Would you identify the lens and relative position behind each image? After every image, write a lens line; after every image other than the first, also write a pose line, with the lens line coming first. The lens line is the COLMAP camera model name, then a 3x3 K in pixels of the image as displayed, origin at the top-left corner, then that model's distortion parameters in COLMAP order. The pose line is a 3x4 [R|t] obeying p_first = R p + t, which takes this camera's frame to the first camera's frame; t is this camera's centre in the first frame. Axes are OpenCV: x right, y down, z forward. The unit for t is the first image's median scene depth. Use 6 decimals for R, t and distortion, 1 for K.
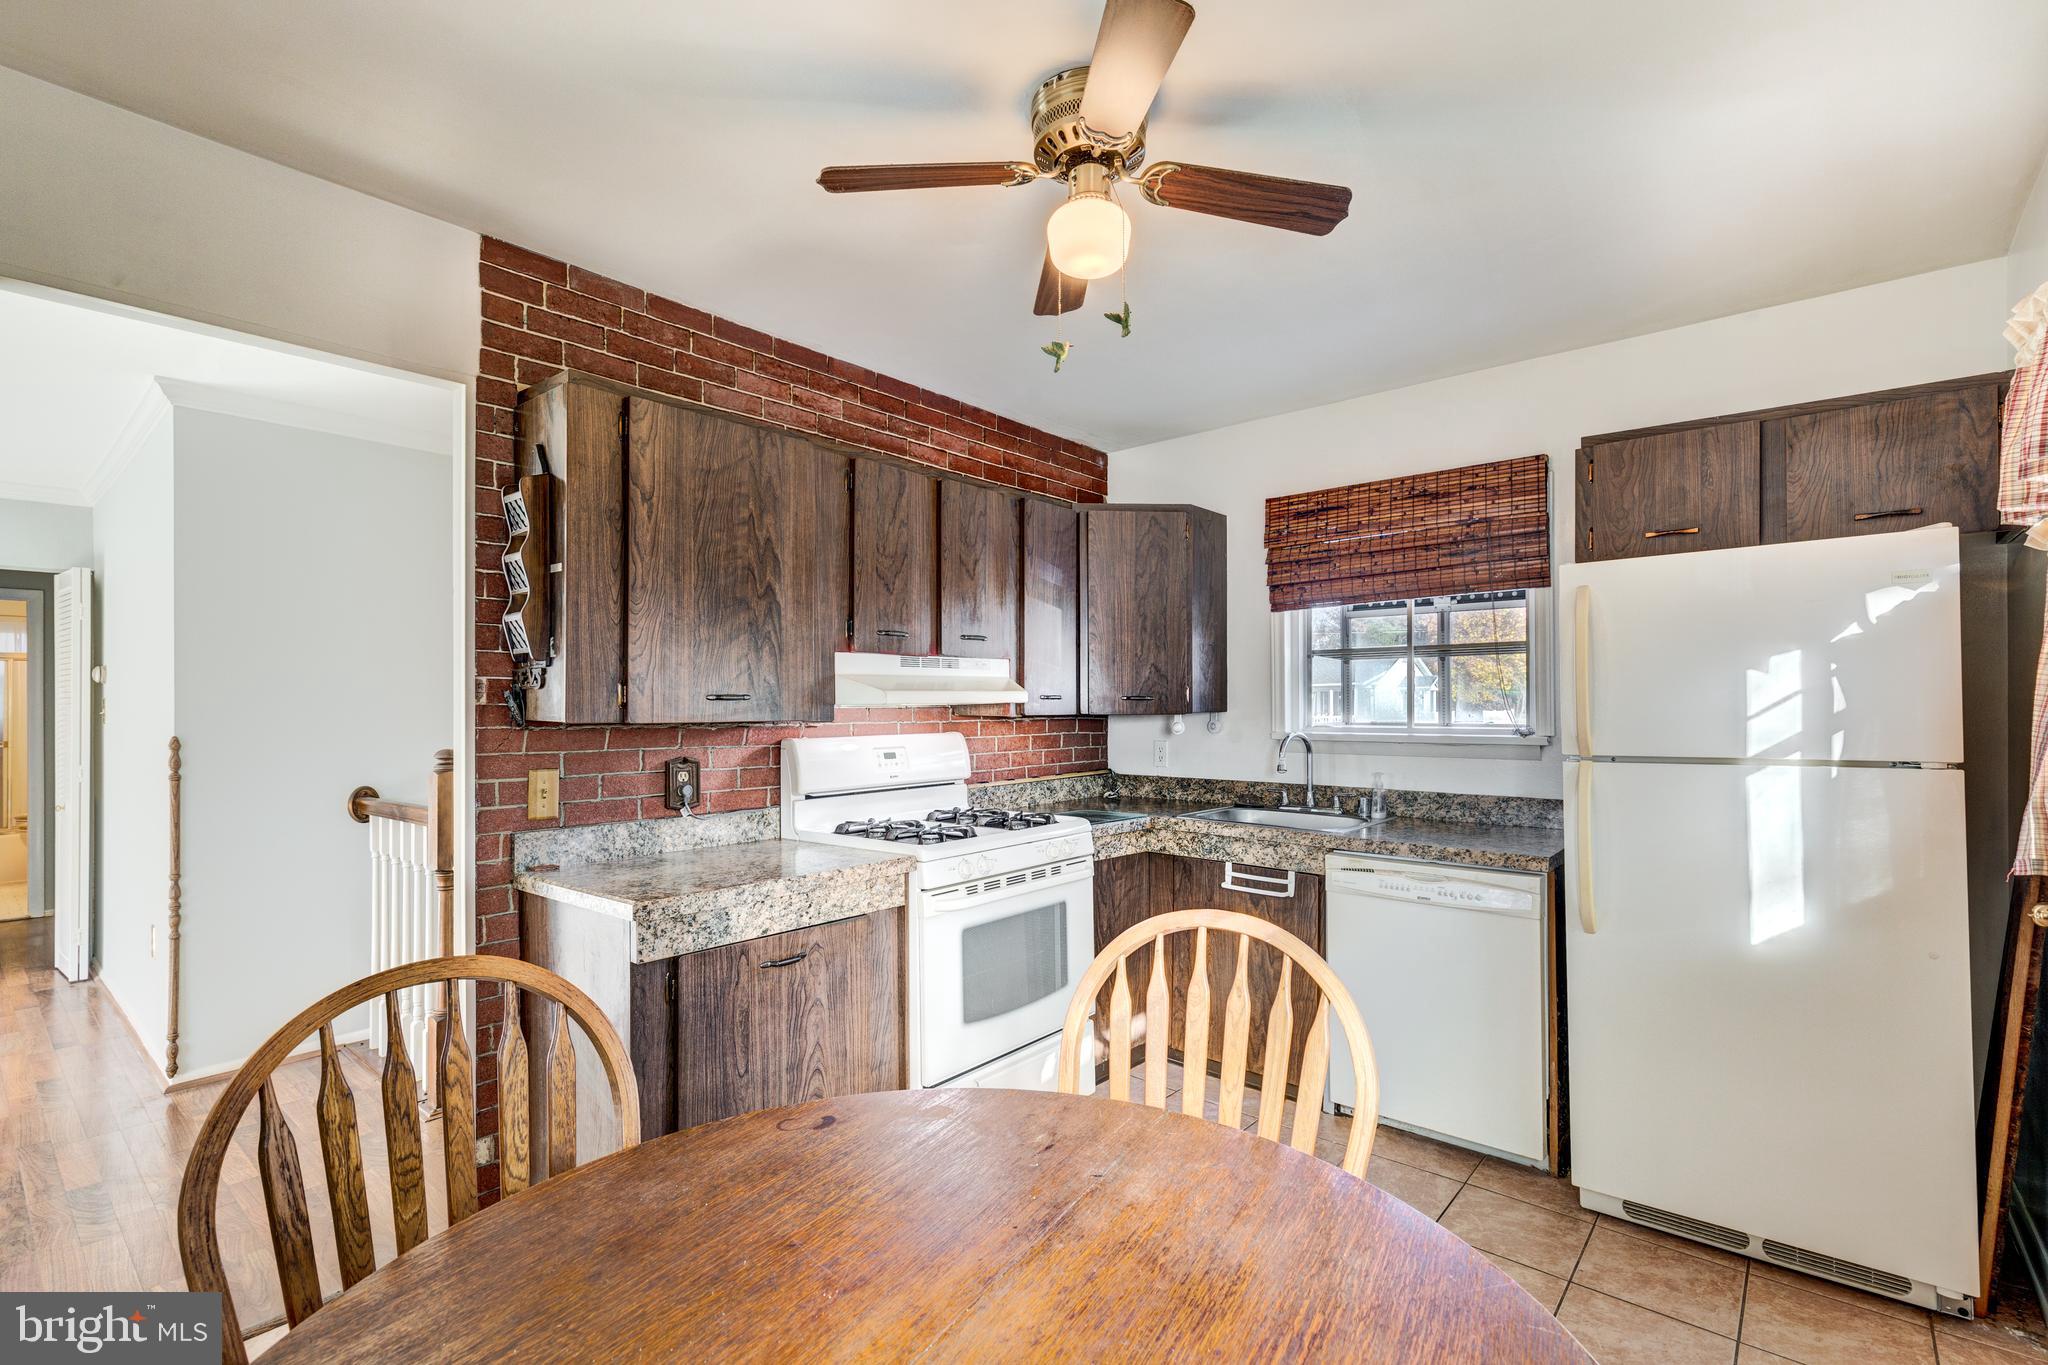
lens RADIAL K [[929.6, 0, 1013.9], [0, 929.6, 706.3], [0, 0, 1]] dist [0.001019, -0.000118]
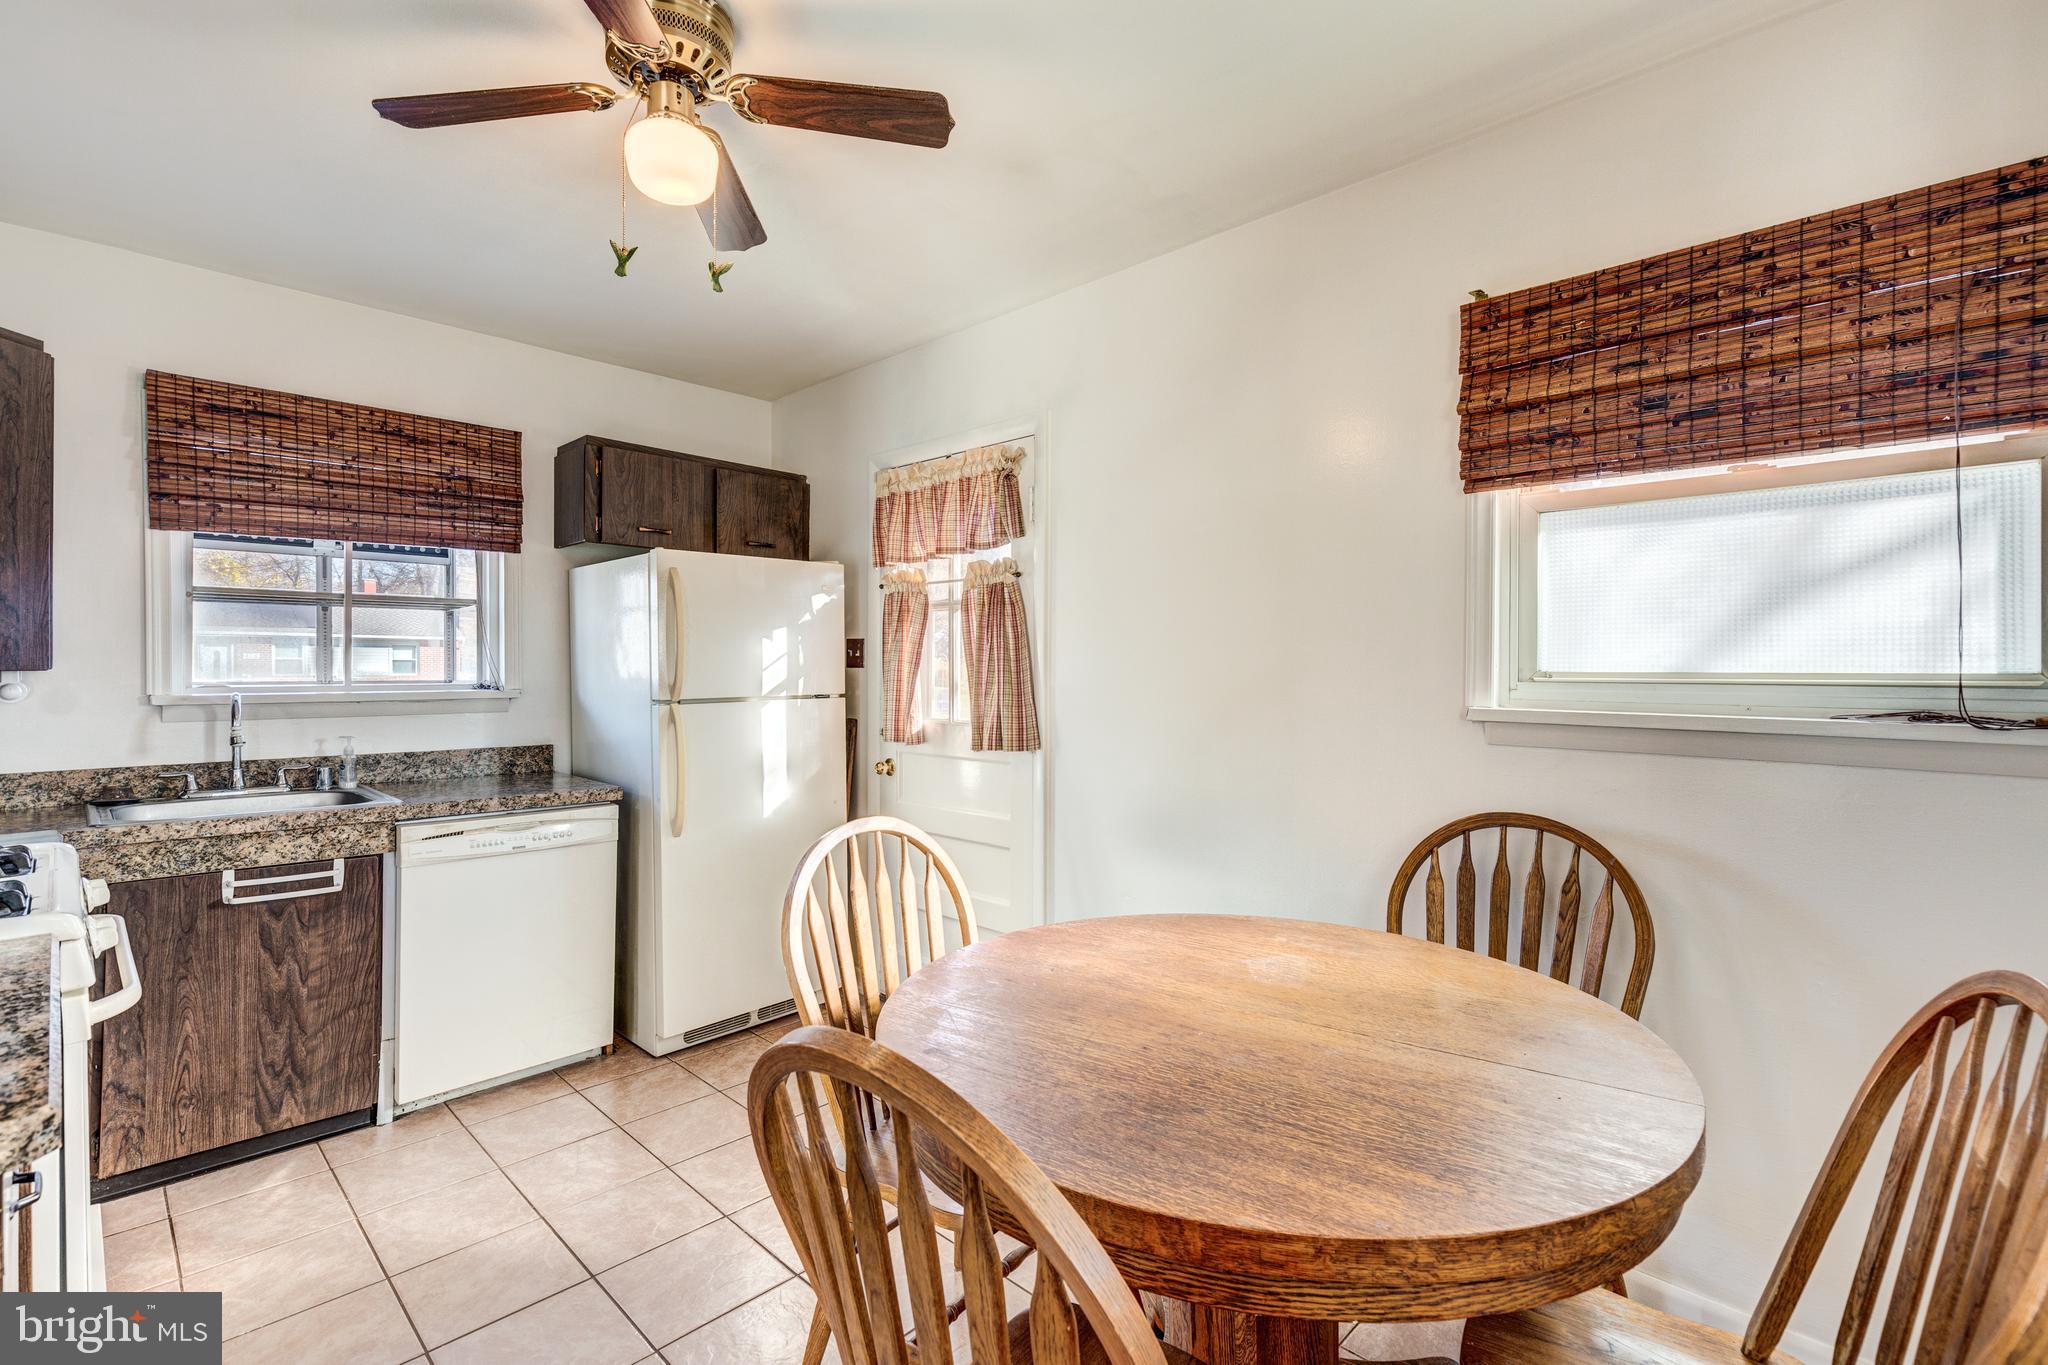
lens RADIAL K [[945.9, 0, 1024.0], [0, 945.9, 682.5], [0, 0, 1]] dist [-0.000823, -0.000641]
pose [[0.037789, -0.012920, 0.999202, -0.505142], [-0.001722, 0.999914, 0.012994, 0.008246], [-0.999284, -0.002211, 0.037763, 0.350373]]
